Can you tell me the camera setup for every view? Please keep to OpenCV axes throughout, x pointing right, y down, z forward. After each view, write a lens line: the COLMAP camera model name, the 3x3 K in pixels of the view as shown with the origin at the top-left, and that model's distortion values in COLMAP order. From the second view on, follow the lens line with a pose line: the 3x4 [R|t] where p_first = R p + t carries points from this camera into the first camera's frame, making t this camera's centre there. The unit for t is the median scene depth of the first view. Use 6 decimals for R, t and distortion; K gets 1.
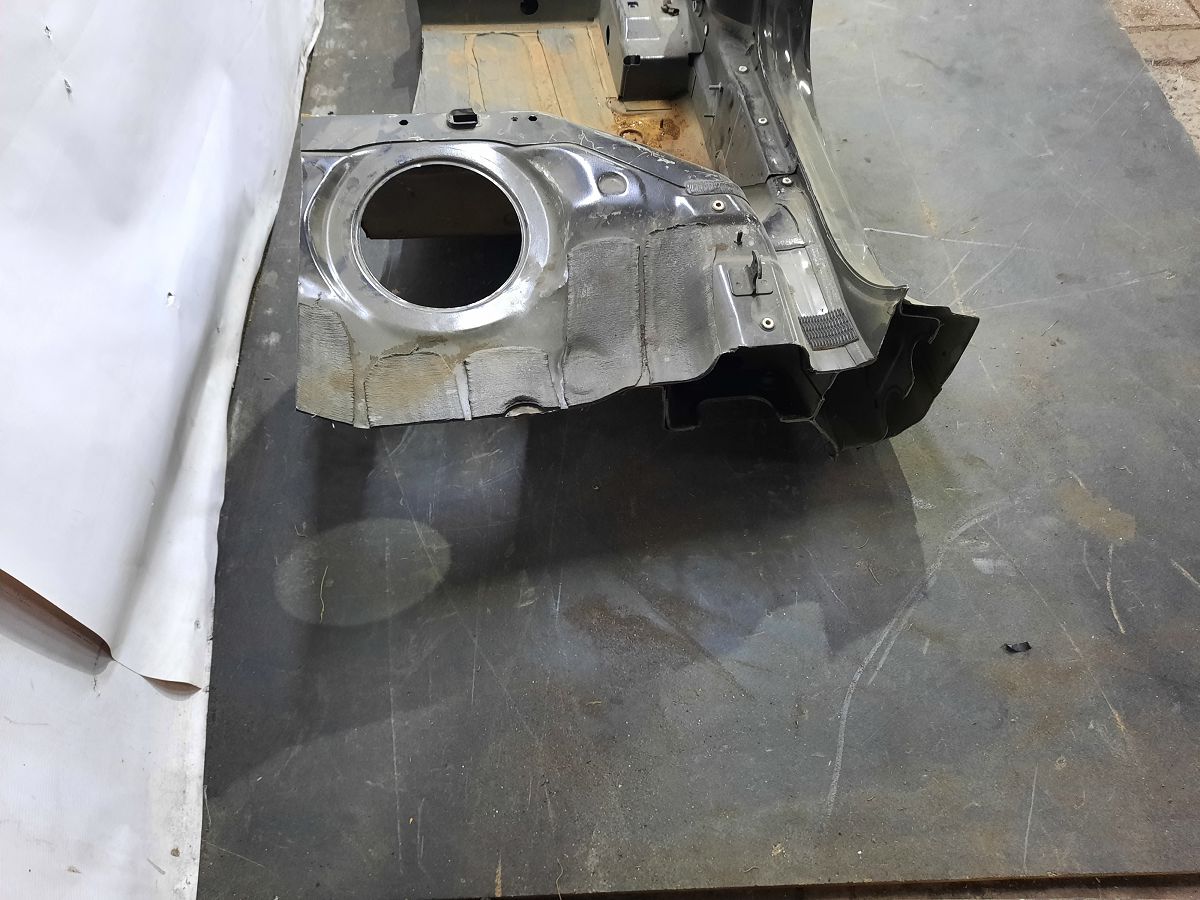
lens RADIAL K [[888.3, 0, 610.8], [0, 888.3, 456.8], [0, 0, 1]] dist [0.062135, -0.058742]
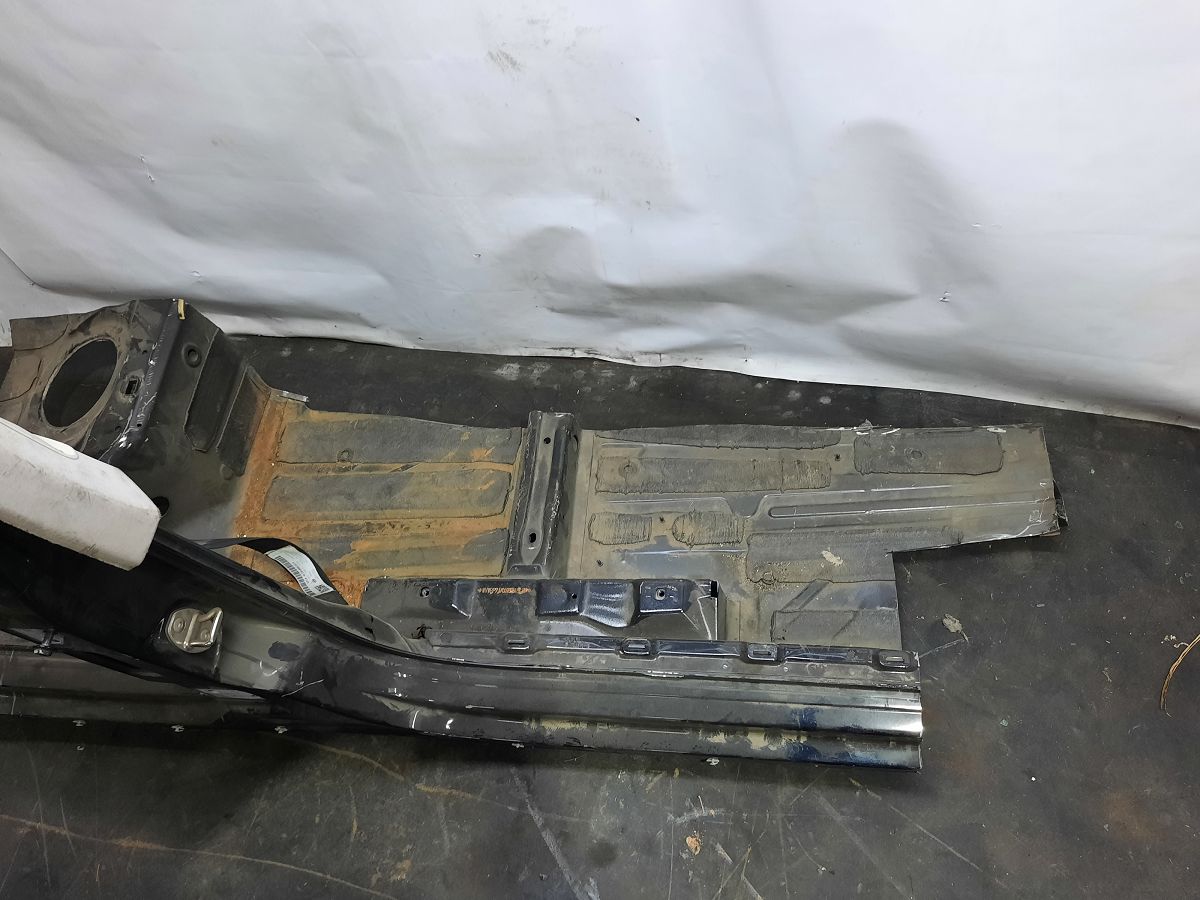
lens RADIAL K [[888.3, 0, 610.8], [0, 888.3, 456.8], [0, 0, 1]] dist [0.062135, -0.058742]
pose [[-0.226710, 0.862850, -0.451766, 0.392880], [-0.722910, 0.161764, 0.671739, -1.801278], [0.652689, 0.478877, 0.587090, 0.666573]]
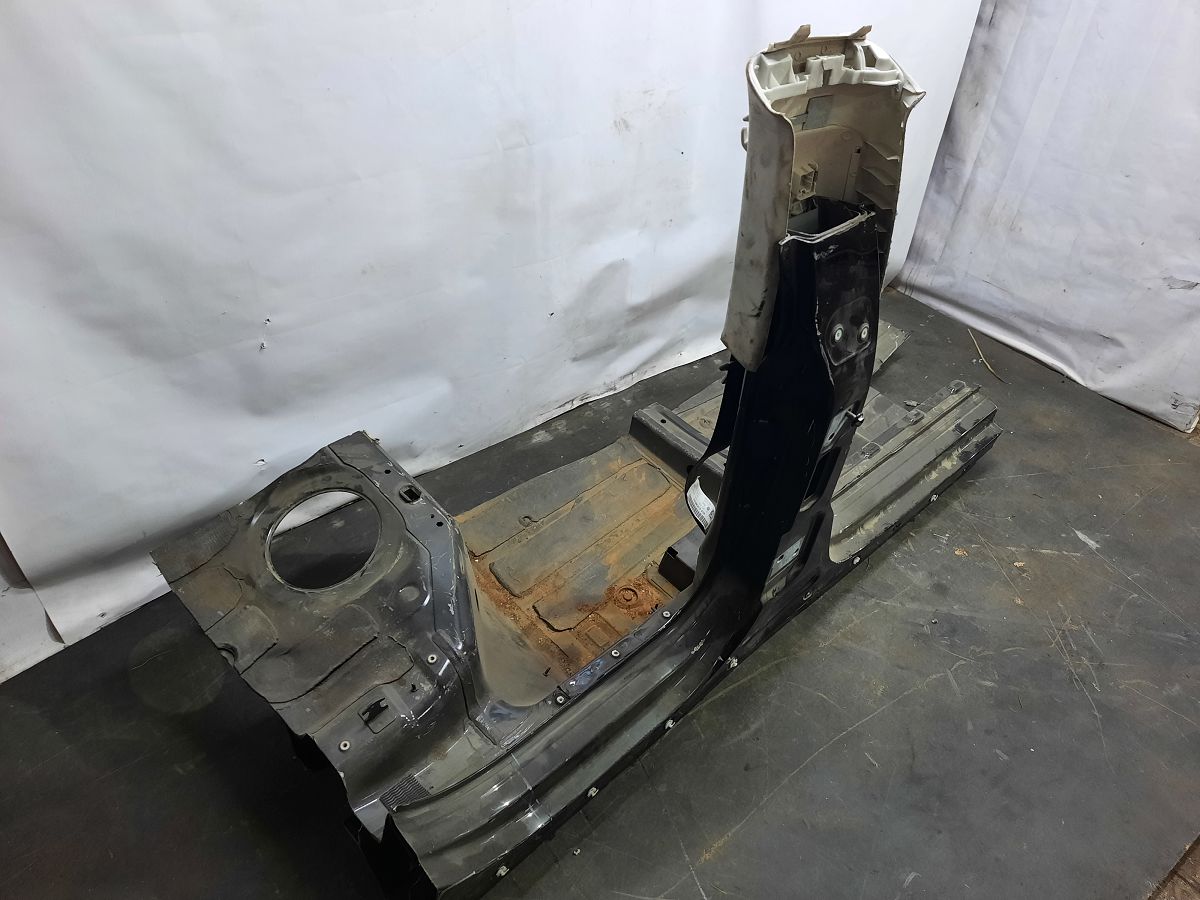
lens RADIAL K [[884.1, 0, 603.2], [0, 884.1, 451.2], [0, 0, 1]] dist [0.074117, -0.087181]
pose [[0.581609, 0.578504, -0.571895, 0.748481], [-0.721414, 0.691669, -0.034005, -0.564962], [0.375890, 0.432350, 0.819622, -0.081763]]
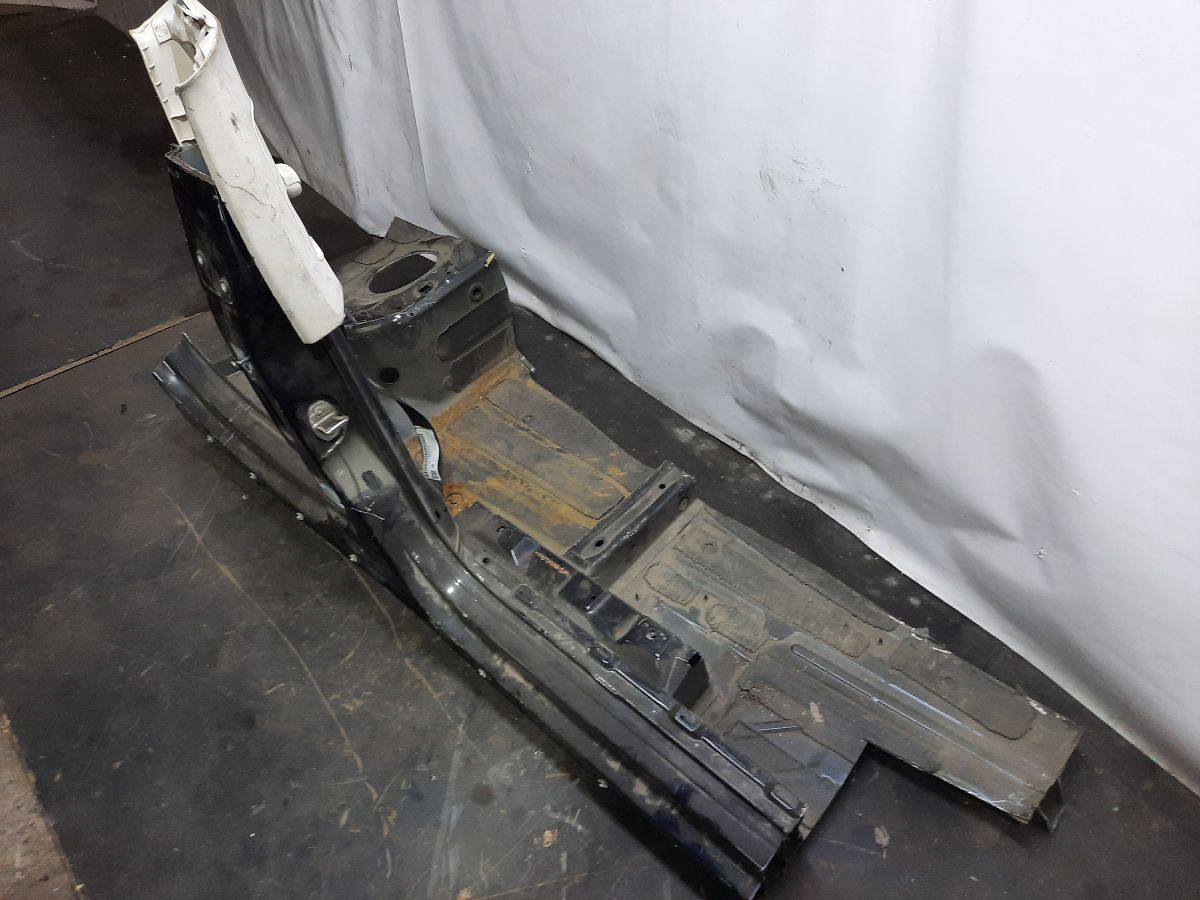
lens RADIAL K [[878.0, 0, 603.0], [0, 878.0, 452.9], [0, 0, 1]] dist [0.086066, -0.108182]
pose [[-0.770826, 0.503466, -0.390320, 0.436179], [-0.488331, -0.073516, 0.869557, -2.129902], [0.409098, 0.860882, 0.302526, 0.838229]]
